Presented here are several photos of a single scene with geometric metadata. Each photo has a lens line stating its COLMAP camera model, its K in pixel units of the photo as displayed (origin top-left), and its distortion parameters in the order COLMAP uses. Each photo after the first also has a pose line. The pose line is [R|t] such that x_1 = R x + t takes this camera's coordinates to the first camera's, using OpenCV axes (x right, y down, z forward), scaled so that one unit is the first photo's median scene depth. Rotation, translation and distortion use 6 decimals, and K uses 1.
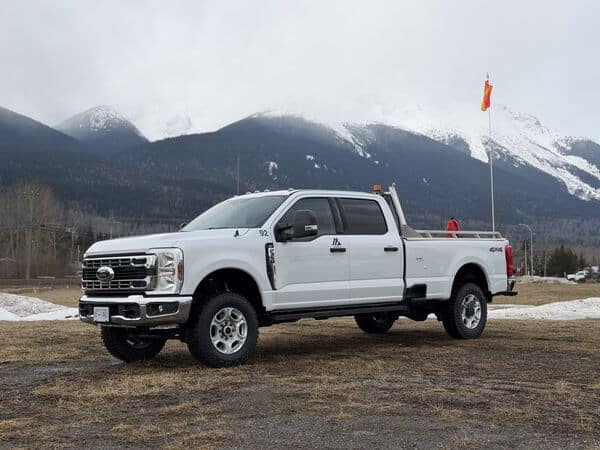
lens RADIAL K [[847.3, 0, 300.0], [0, 847.3, 225.0], [0, 0, 1]] dist [0.107812, 0.037148]
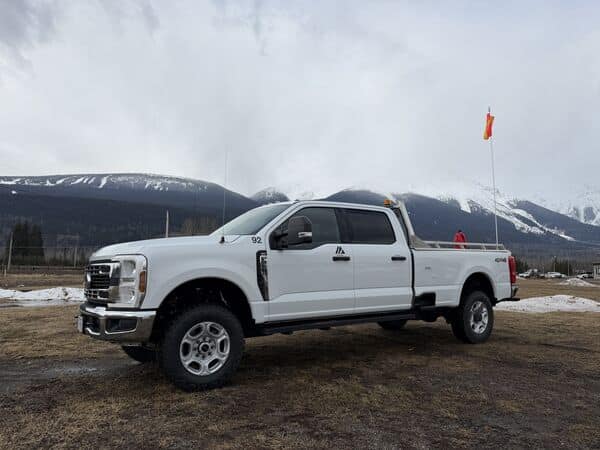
lens RADIAL K [[424.5, 0, 300.0], [0, 424.5, 225.0], [0, 0, 1]] dist [0.094571, -0.158093]
pose [[0.987095, -0.001348, -0.160132, 0.075911], [-0.006189, 0.998896, -0.046557, 0.013407], [0.160018, 0.046948, 0.985997, 0.495328]]
